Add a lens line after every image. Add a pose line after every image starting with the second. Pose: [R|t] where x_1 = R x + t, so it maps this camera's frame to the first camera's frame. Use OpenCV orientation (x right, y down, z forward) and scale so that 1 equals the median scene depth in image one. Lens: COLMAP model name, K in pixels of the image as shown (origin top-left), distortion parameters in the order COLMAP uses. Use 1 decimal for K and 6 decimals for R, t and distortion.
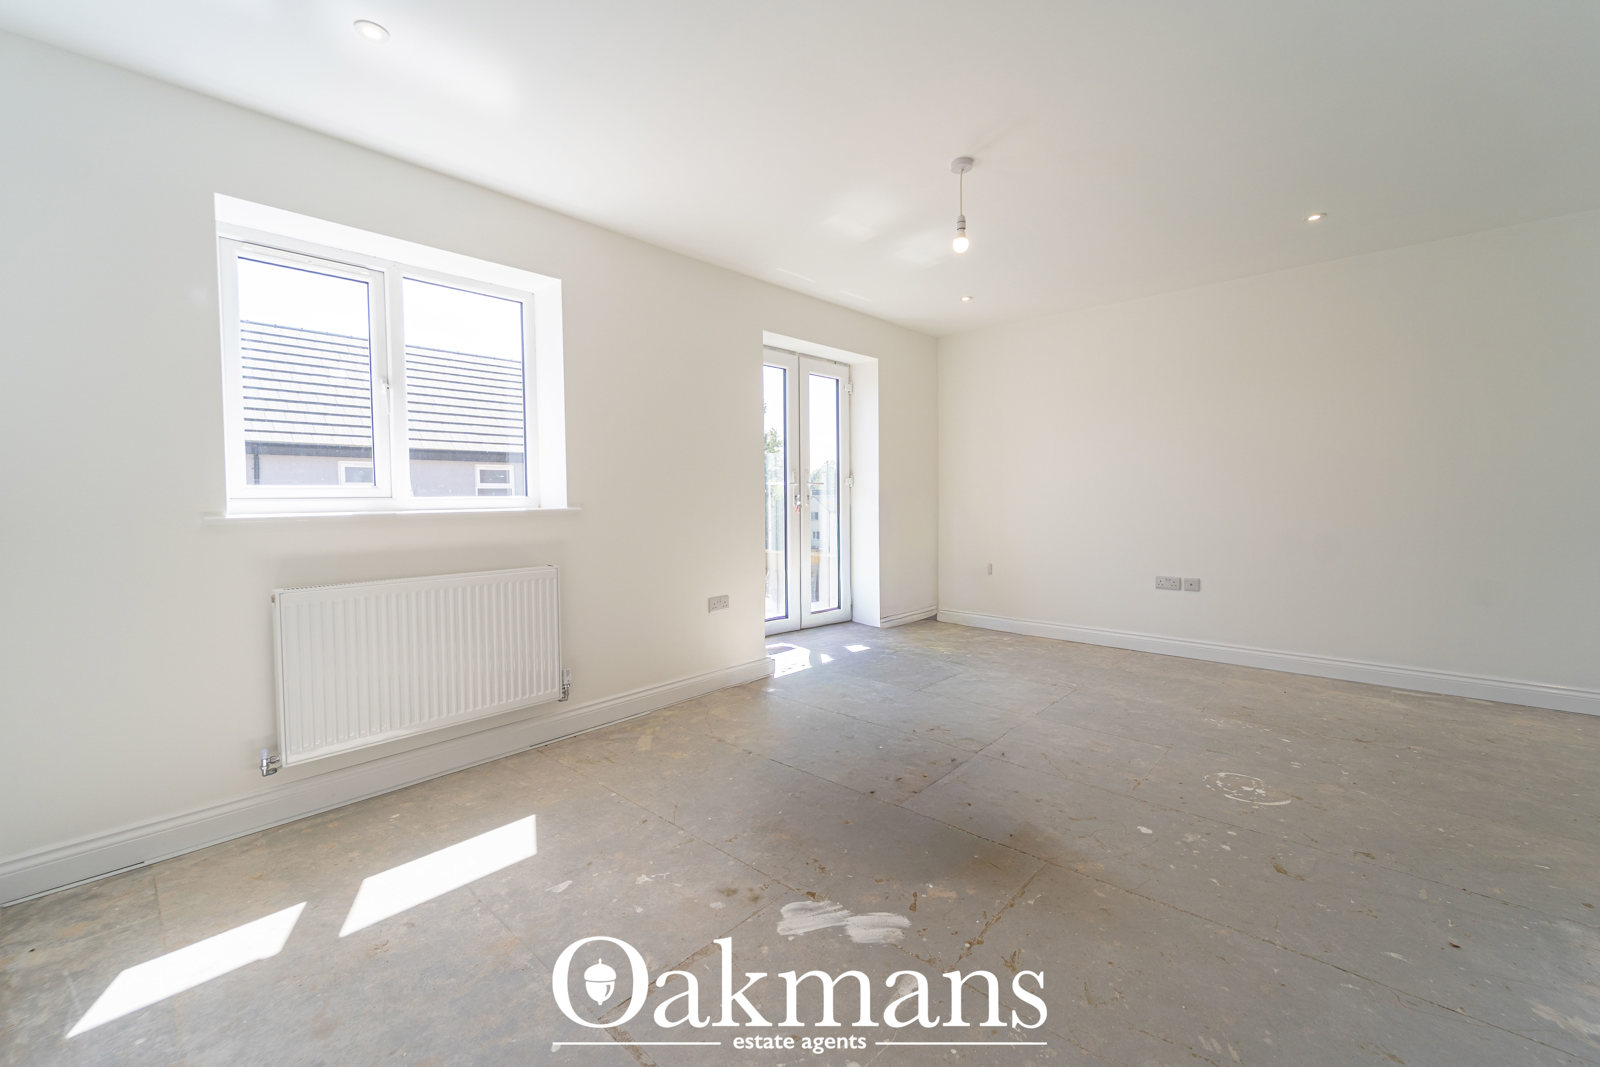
lens RADIAL K [[650.8, 0, 799.0], [0, 650.8, 510.8], [0, 0, 1]] dist [0.001907, -0.000653]
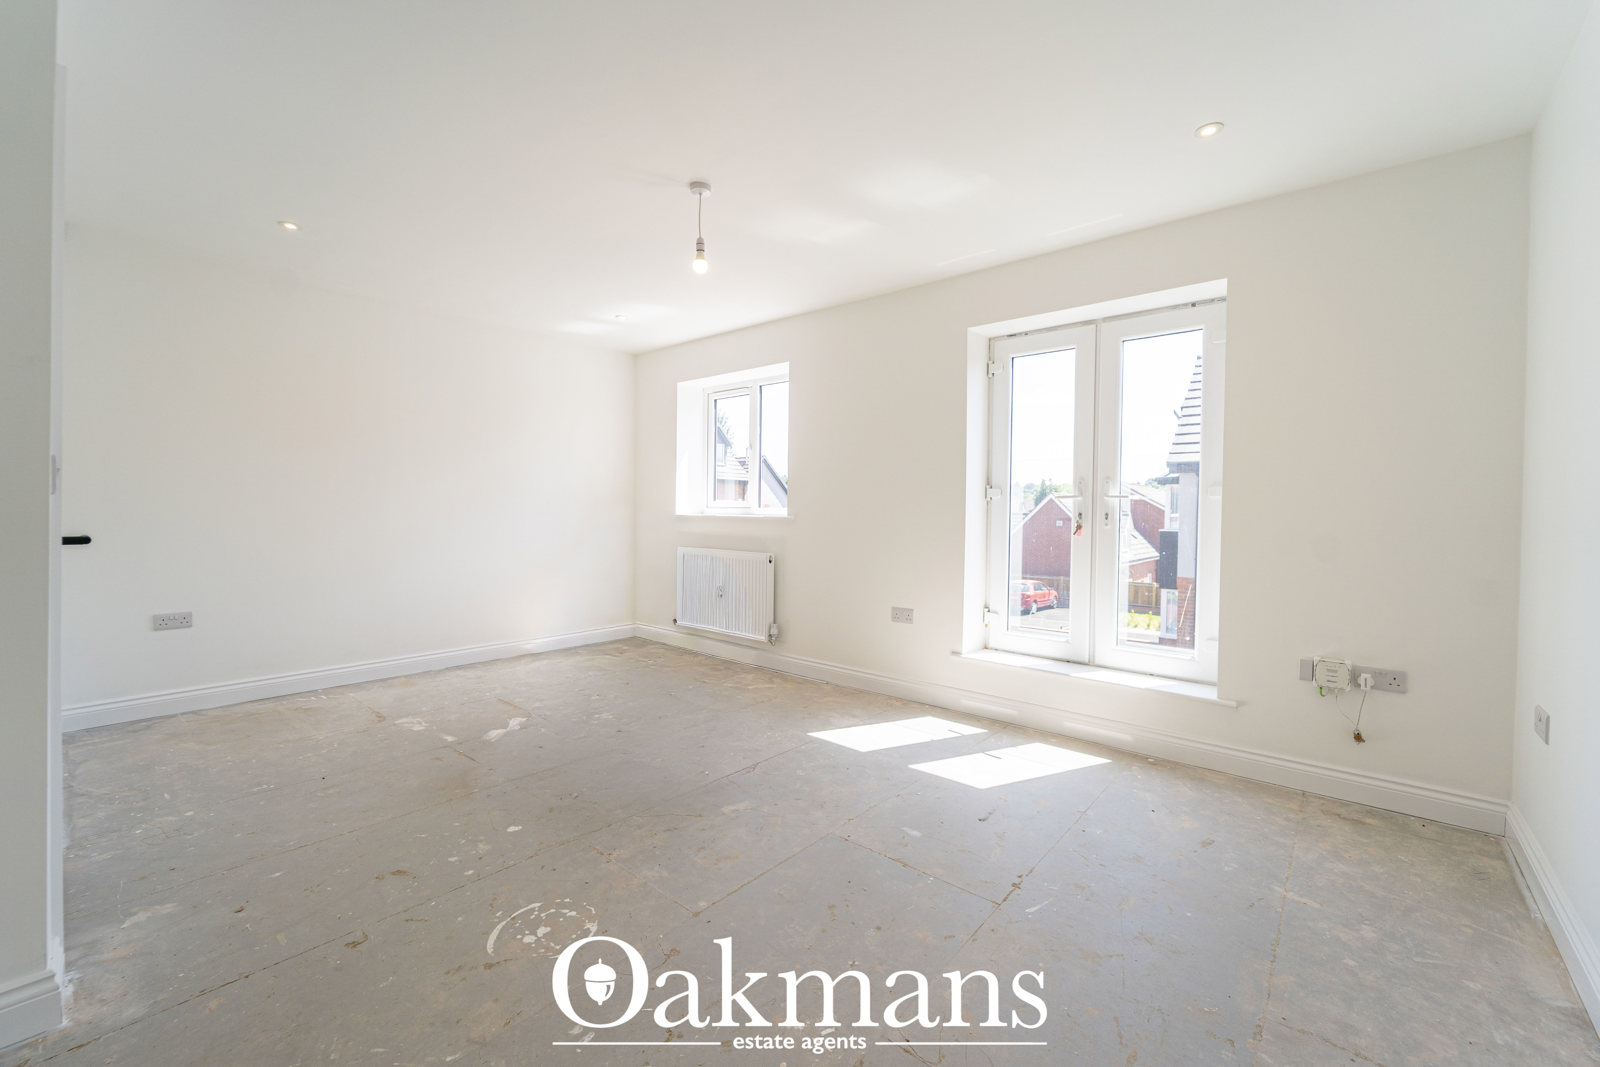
lens RADIAL K [[650.8, 0, 799.0], [0, 650.8, 510.8], [0, 0, 1]] dist [0.001907, -0.000653]
pose [[0.021852, 0.012308, -0.999685, 1.444638], [-0.033783, 0.999362, 0.011565, -0.047208], [0.999190, 0.033520, 0.022254, 1.291995]]
